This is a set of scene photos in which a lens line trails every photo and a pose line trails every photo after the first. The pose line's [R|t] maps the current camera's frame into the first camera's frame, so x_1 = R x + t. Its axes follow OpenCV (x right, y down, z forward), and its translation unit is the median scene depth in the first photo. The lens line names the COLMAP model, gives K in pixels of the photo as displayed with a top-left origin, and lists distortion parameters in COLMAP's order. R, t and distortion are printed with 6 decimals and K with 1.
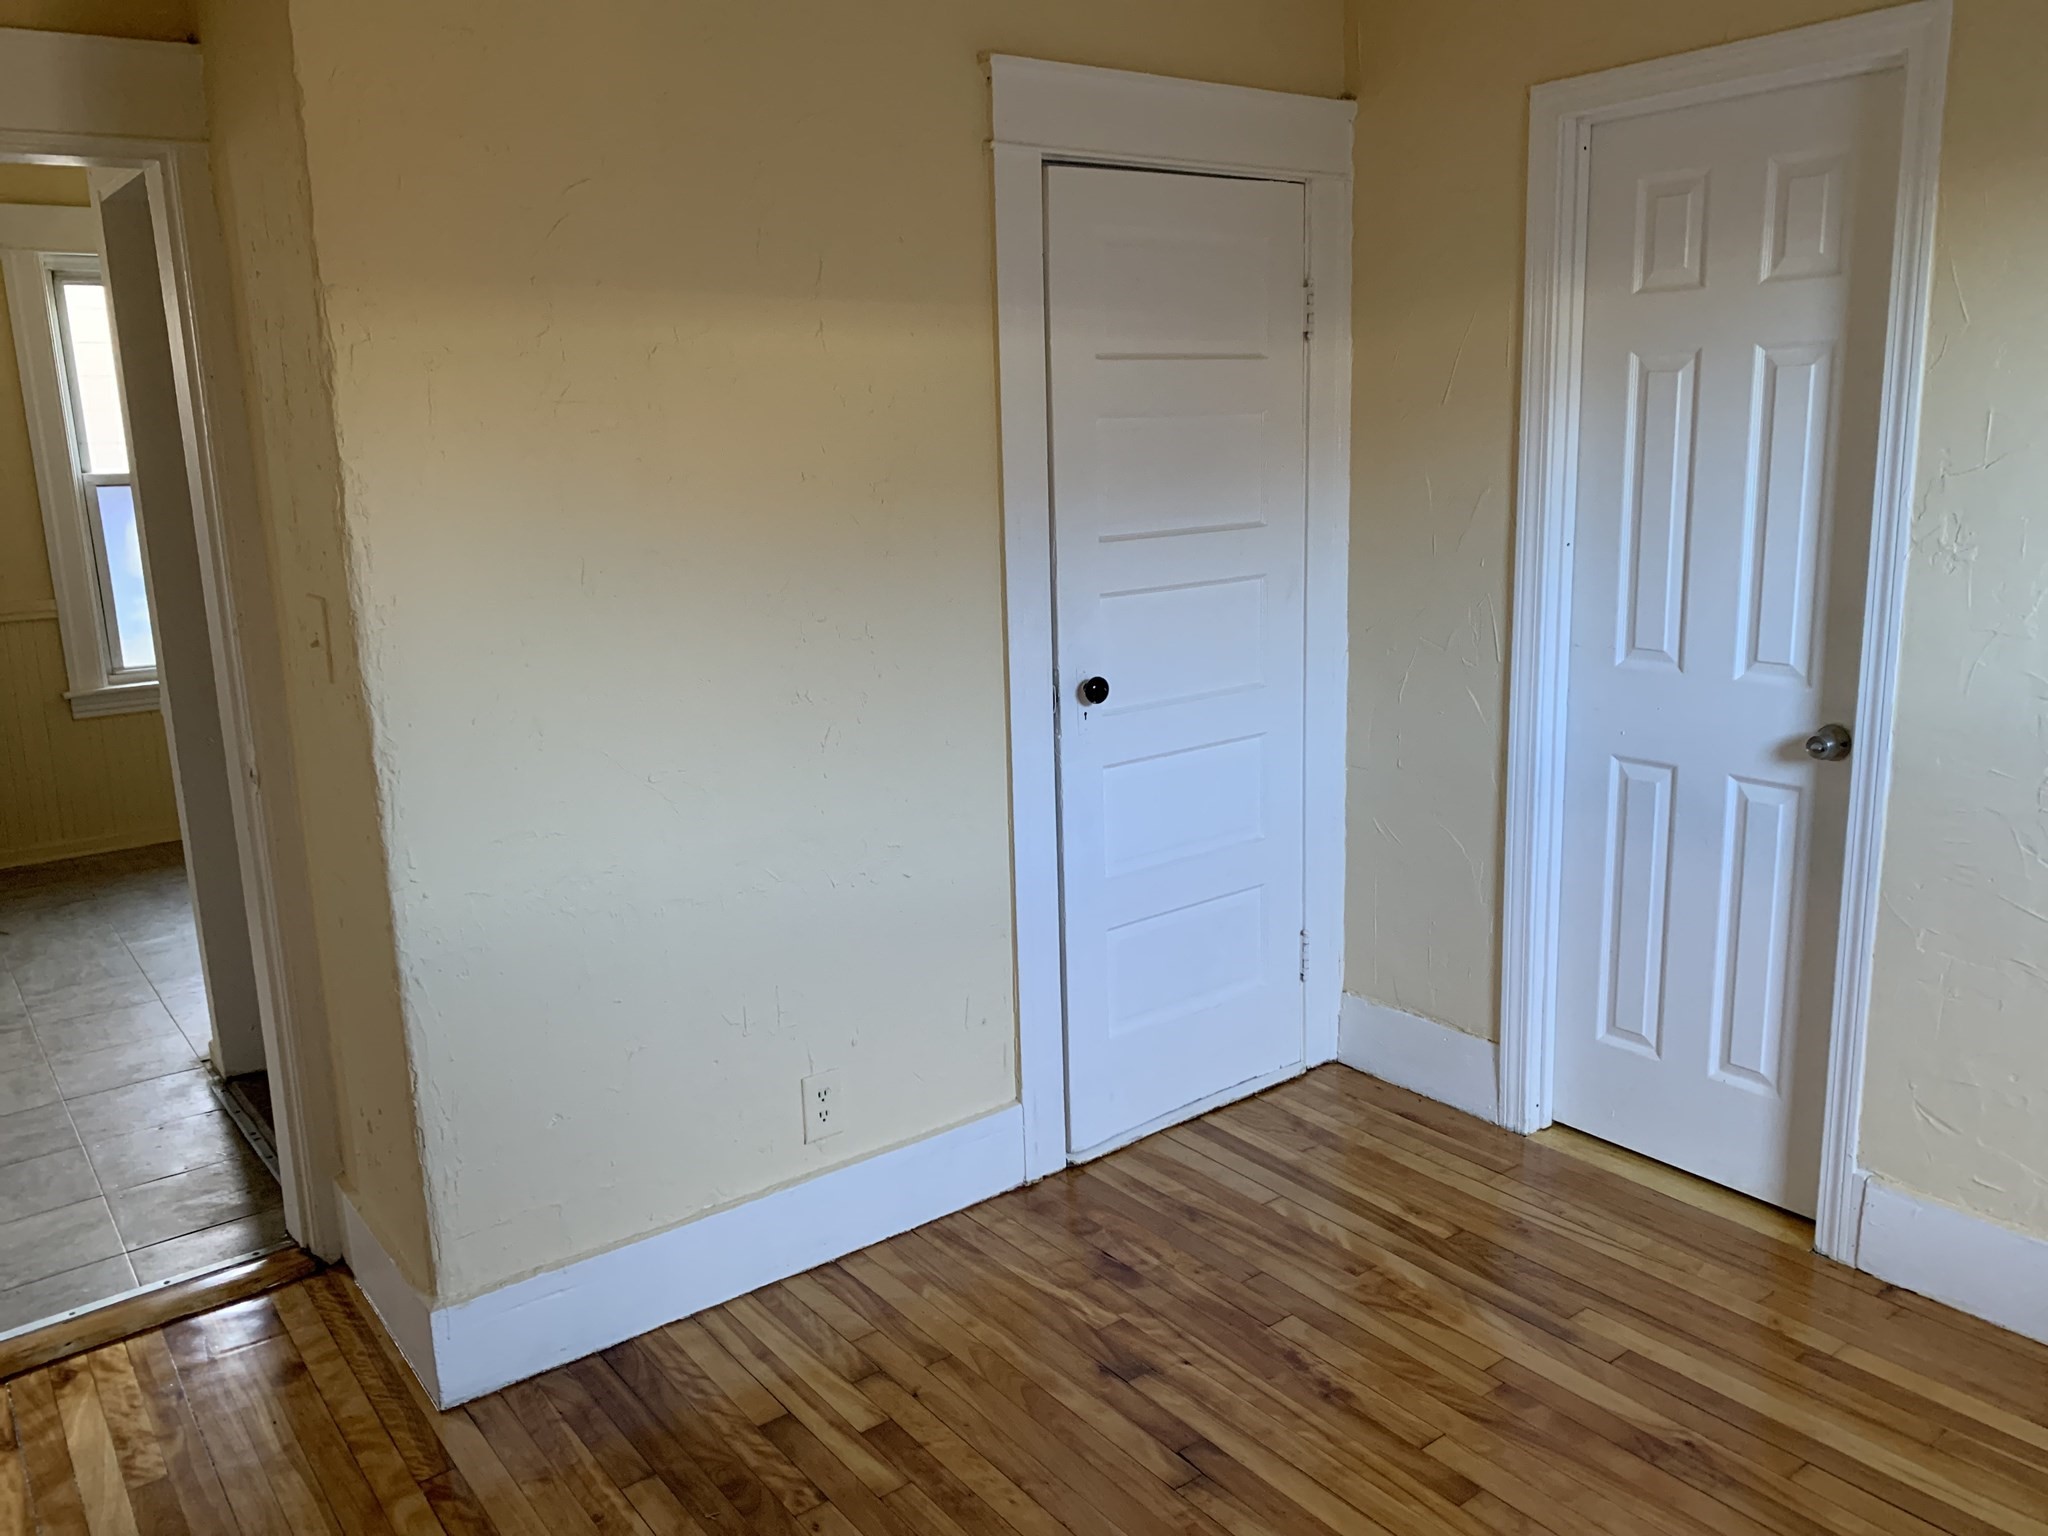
lens RADIAL K [[1571.0, 0, 1026.3], [0, 1571.0, 759.6], [0, 0, 1]] dist [0.016828, 0.009267]
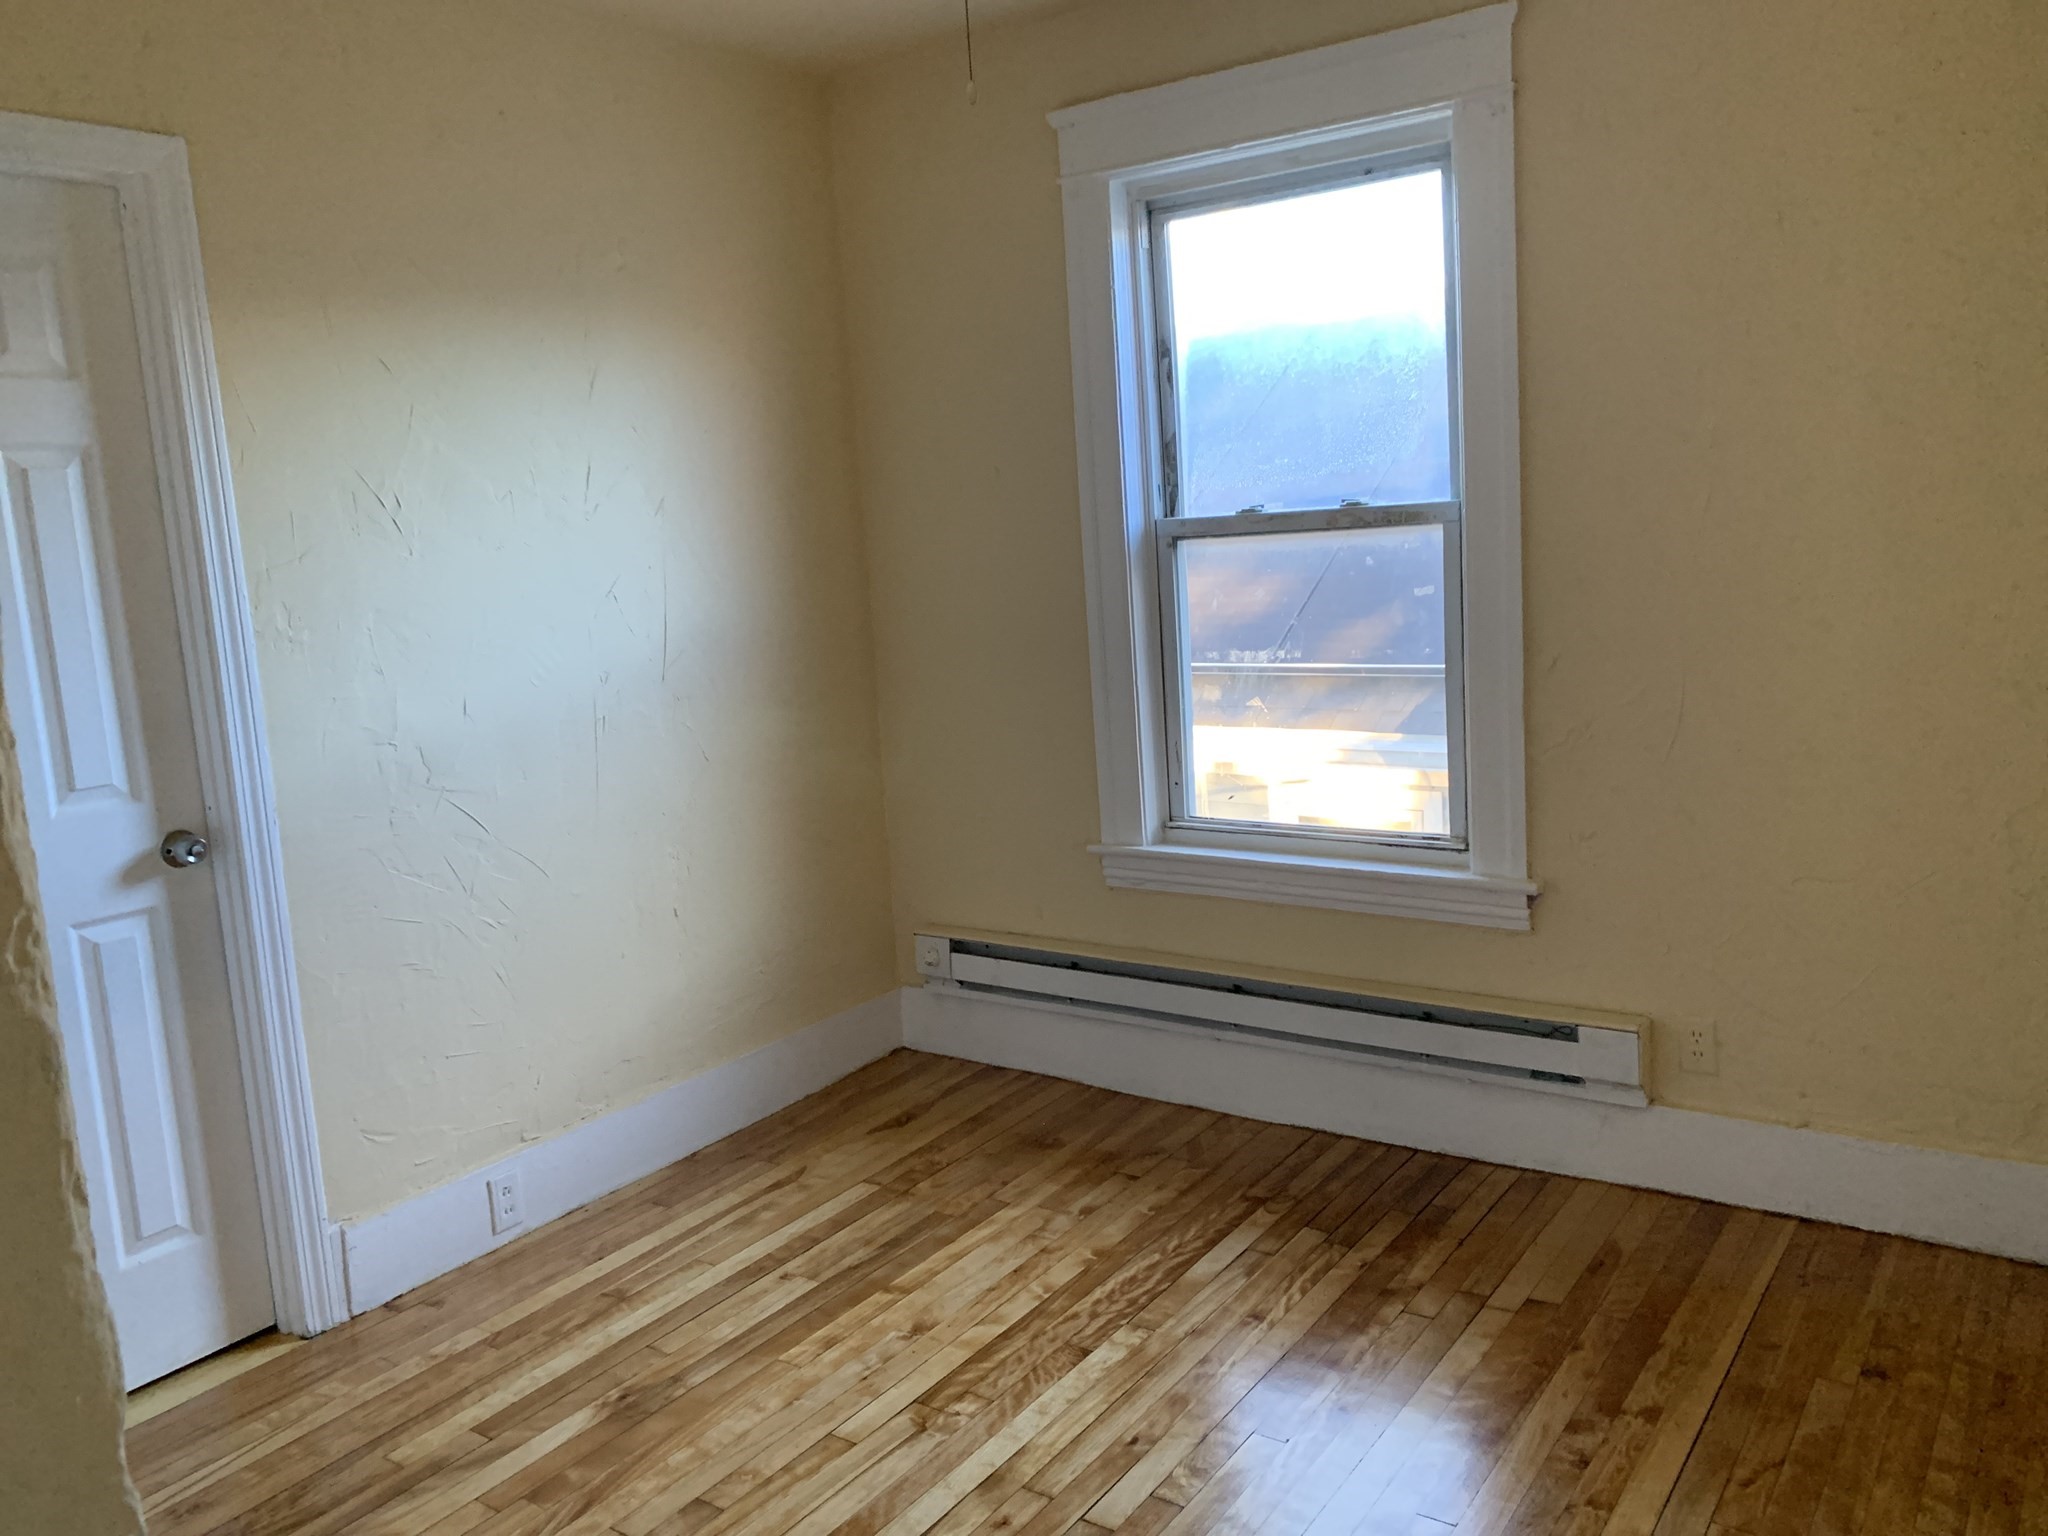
lens RADIAL K [[1571.0, 0, 1026.9], [0, 1571.0, 770.2], [0, 0, 1]] dist [0.016828, 0.009267]
pose [[-0.283843, -0.106936, 0.952889, -0.564686], [0.270392, 0.944506, 0.186539, -0.096866], [-0.919957, 0.310601, -0.239177, 0.725487]]
